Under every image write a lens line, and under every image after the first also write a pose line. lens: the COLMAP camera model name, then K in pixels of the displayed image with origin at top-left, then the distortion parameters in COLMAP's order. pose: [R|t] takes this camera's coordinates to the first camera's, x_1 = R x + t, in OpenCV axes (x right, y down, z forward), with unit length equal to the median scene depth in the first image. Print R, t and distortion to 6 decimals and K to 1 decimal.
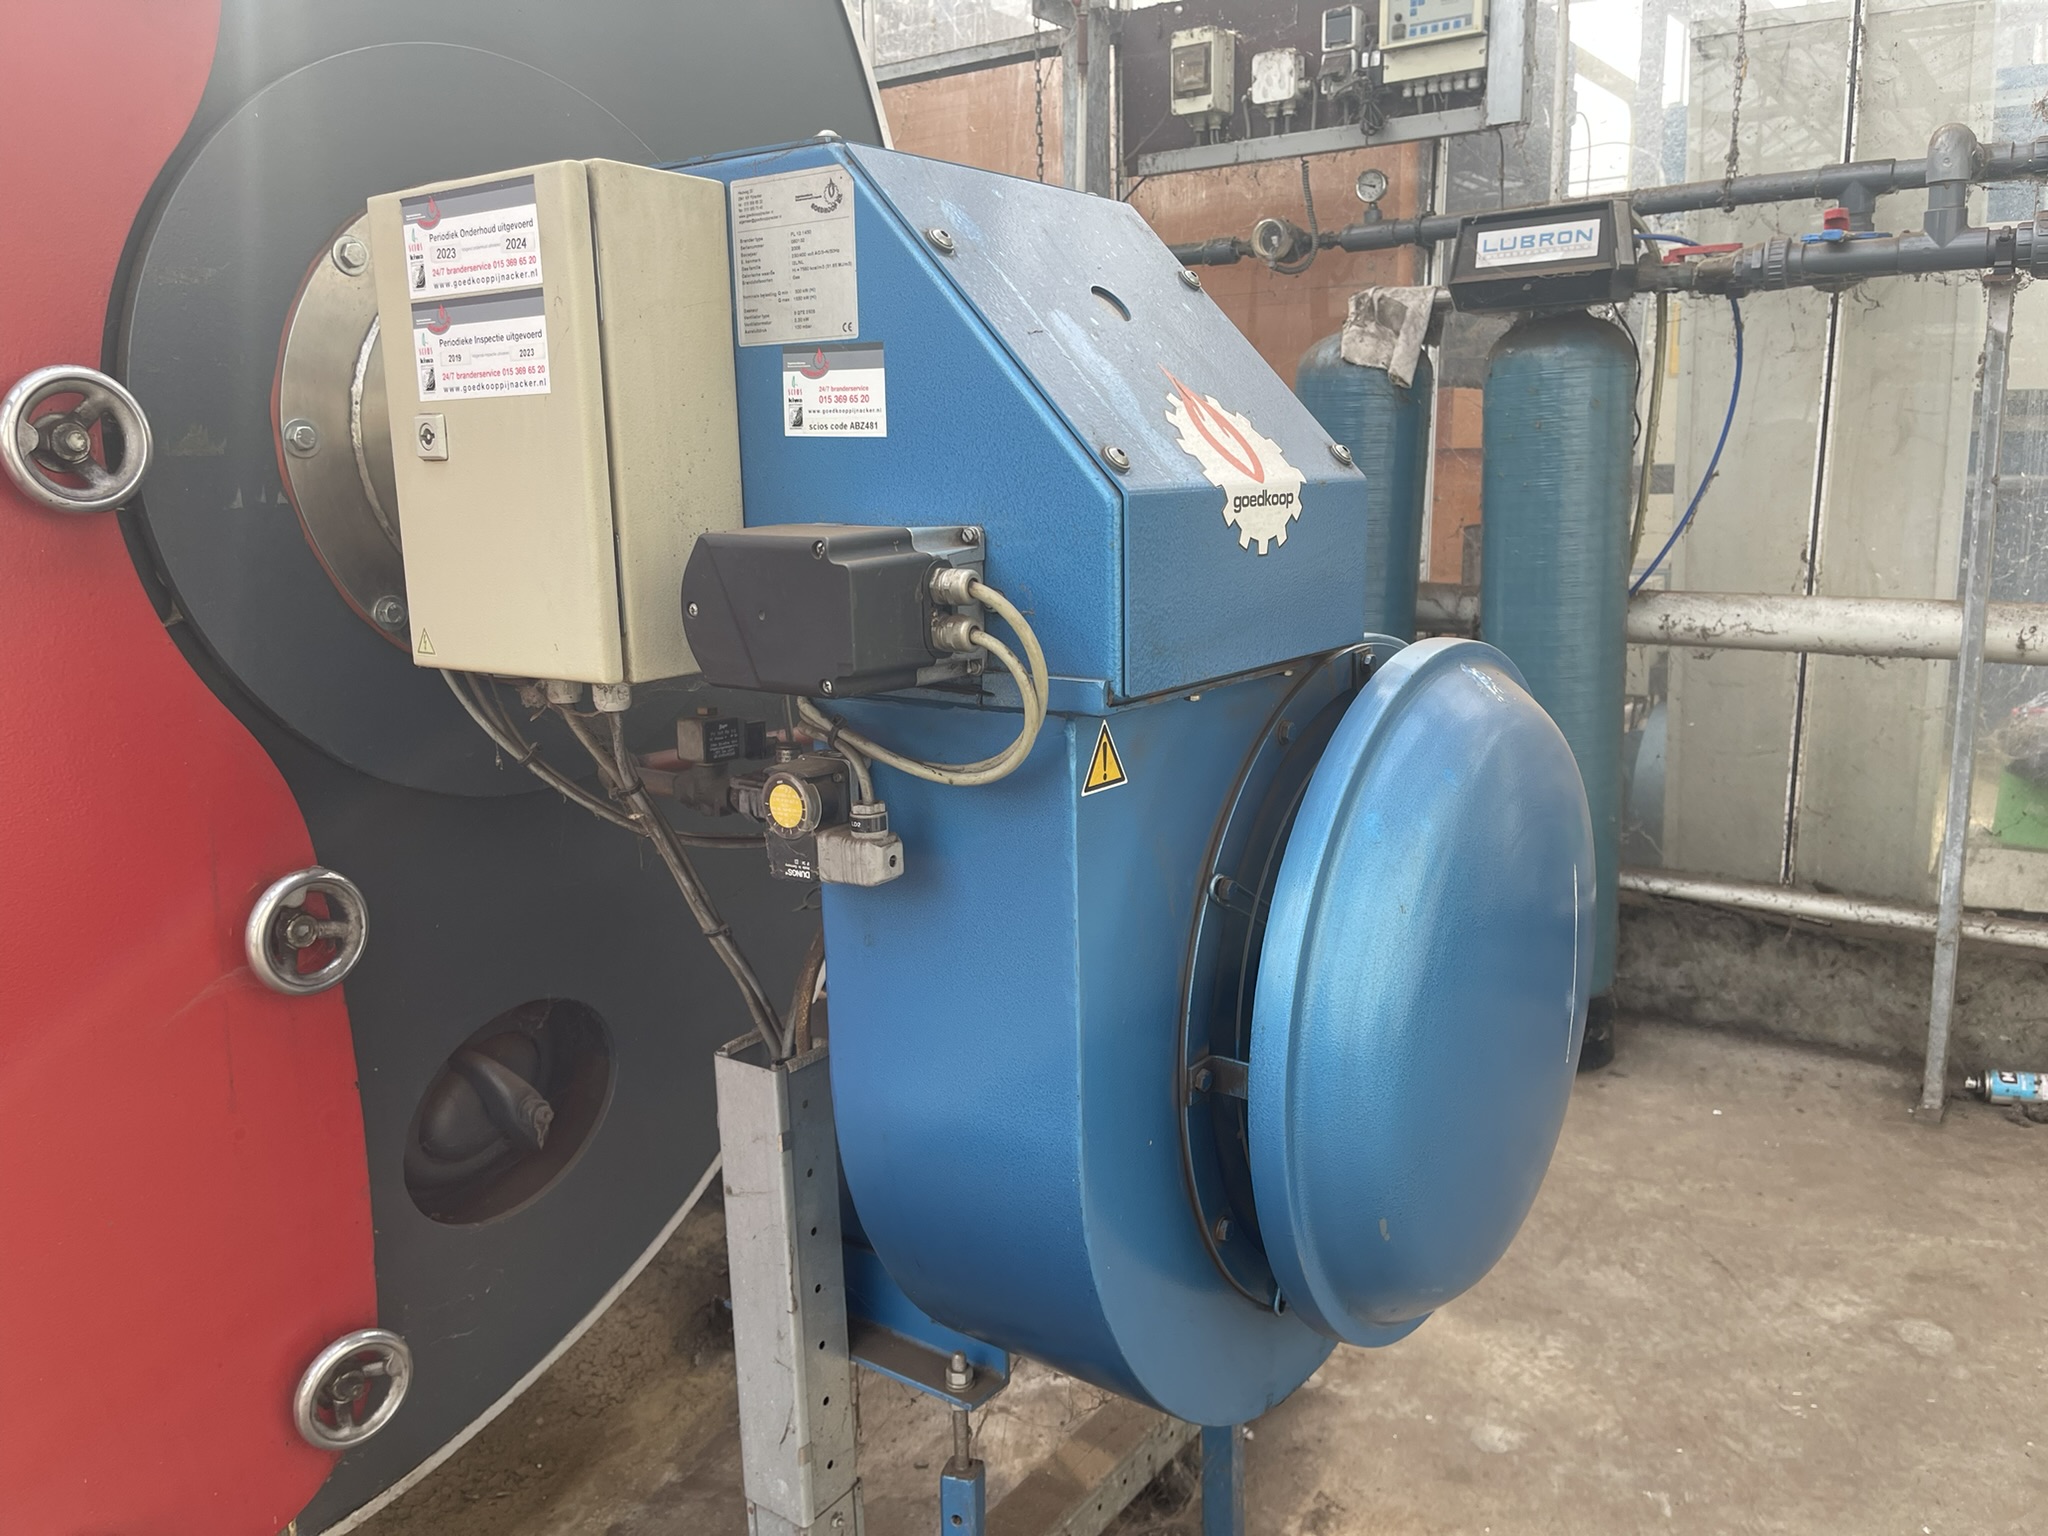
lens RADIAL K [[1560.7, 0, 1039.8], [0, 1560.7, 765.9], [0, 0, 1]] dist [0.068235, -0.096113]
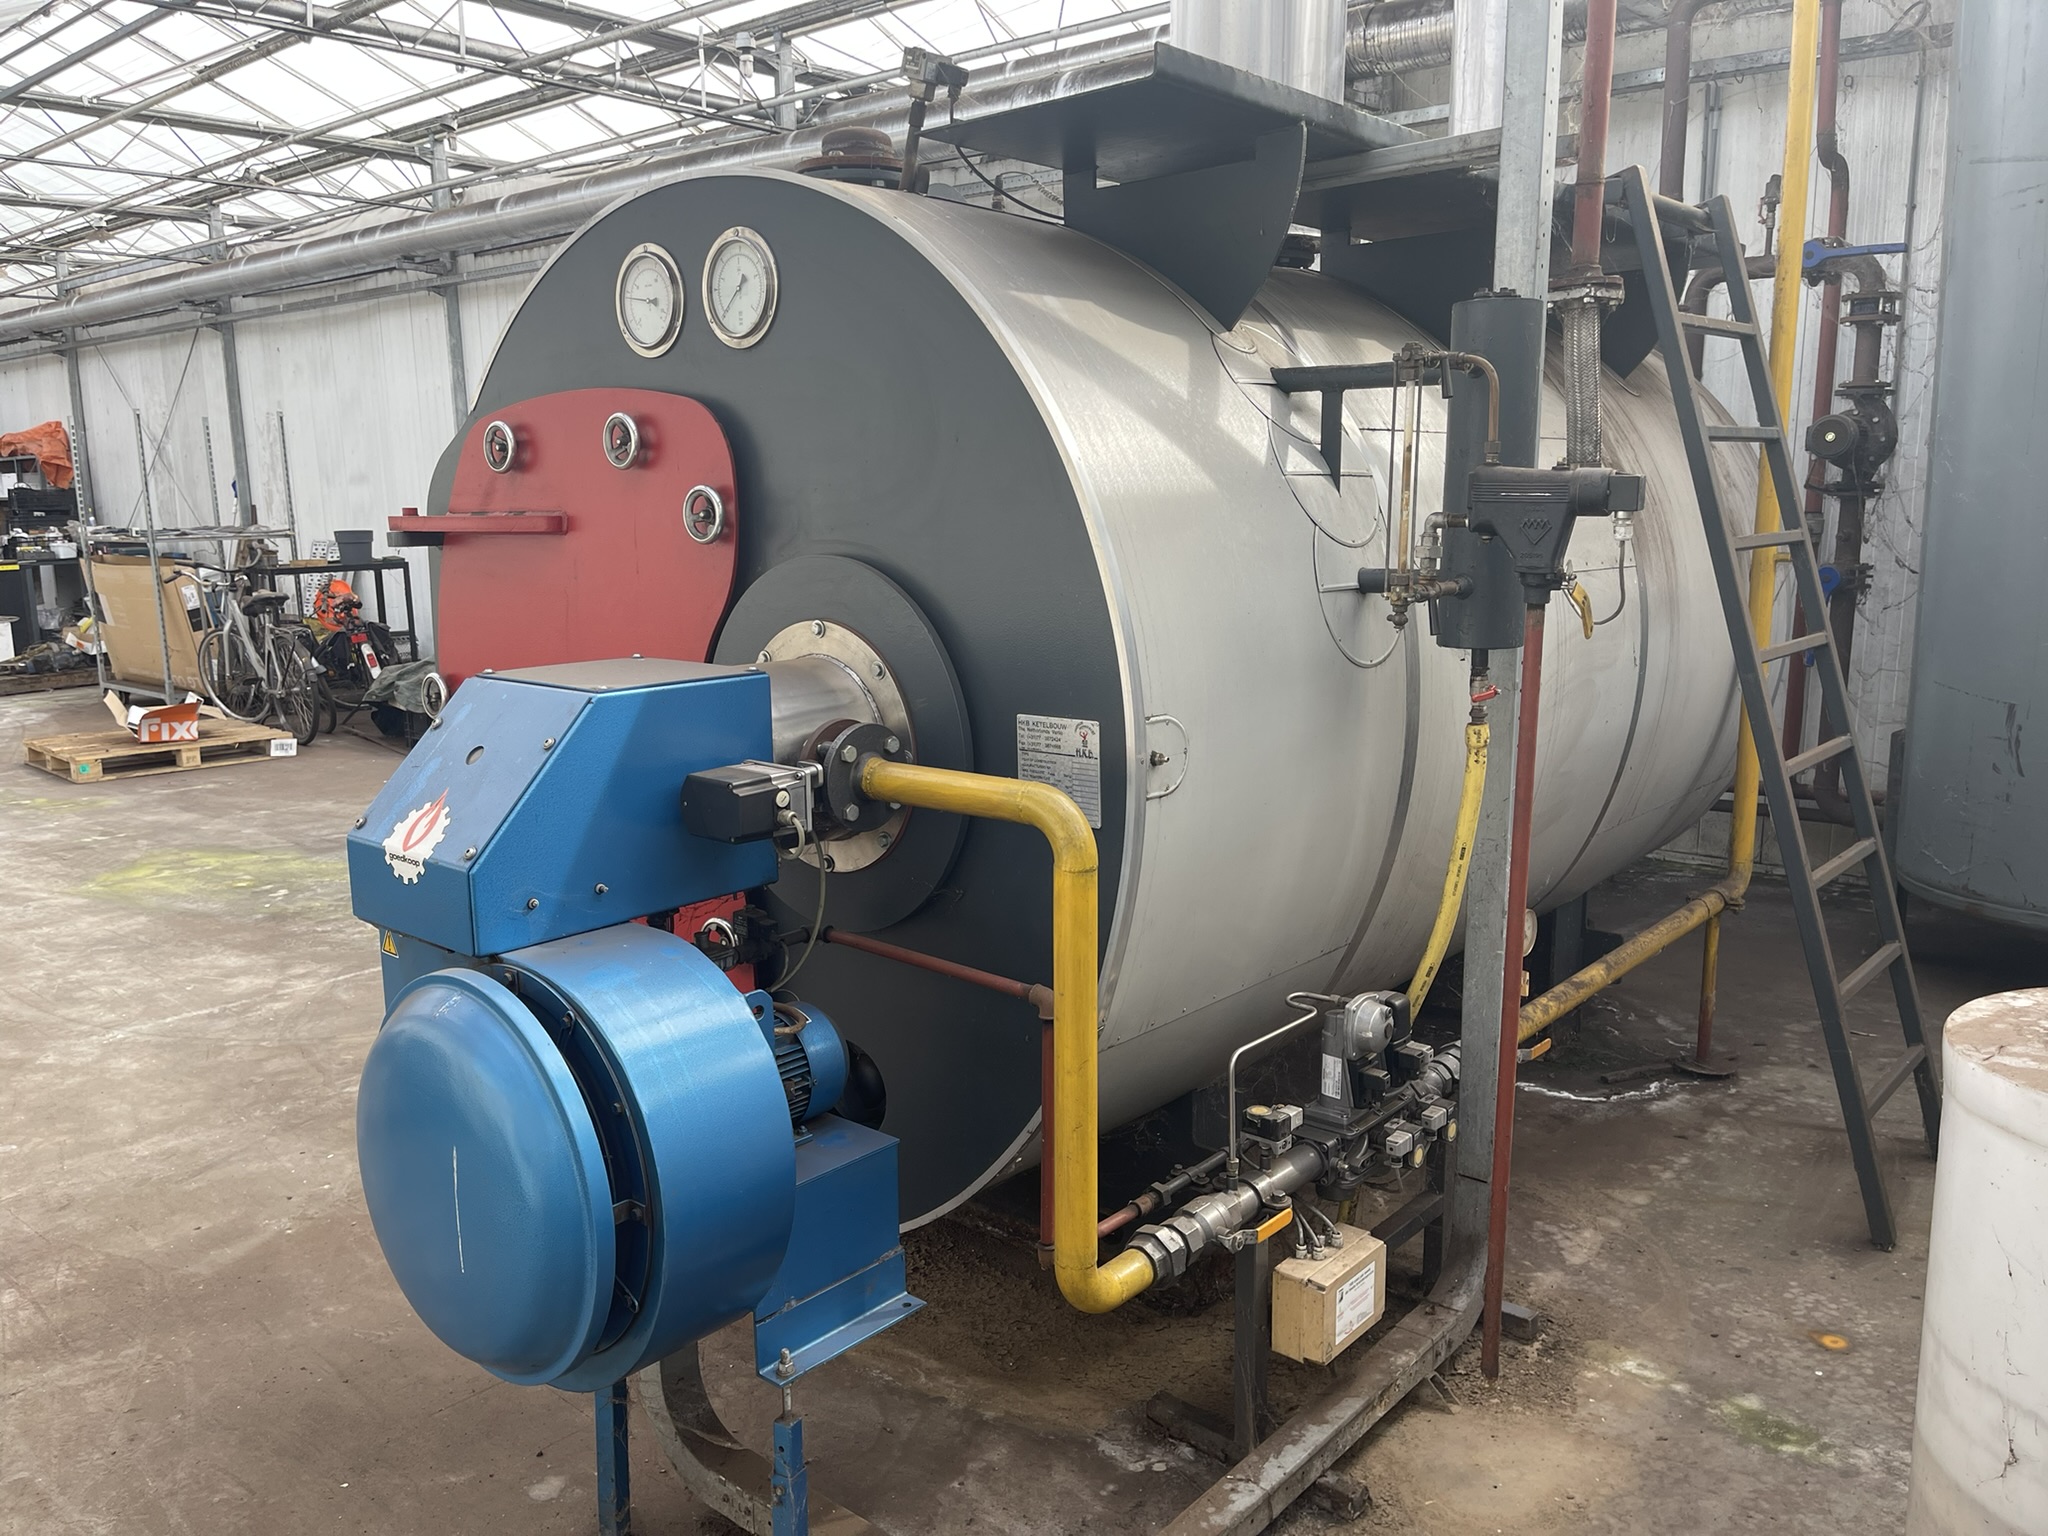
lens RADIAL K [[1560.7, 0, 1022.5], [0, 1560.7, 769.3], [0, 0, 1]] dist [0.068235, -0.096113]
pose [[-0.090391, 0.196726, -0.976283, 1.715753], [-0.182186, 0.960487, 0.210412, -0.716930], [0.979101, 0.196884, -0.050979, 1.536132]]
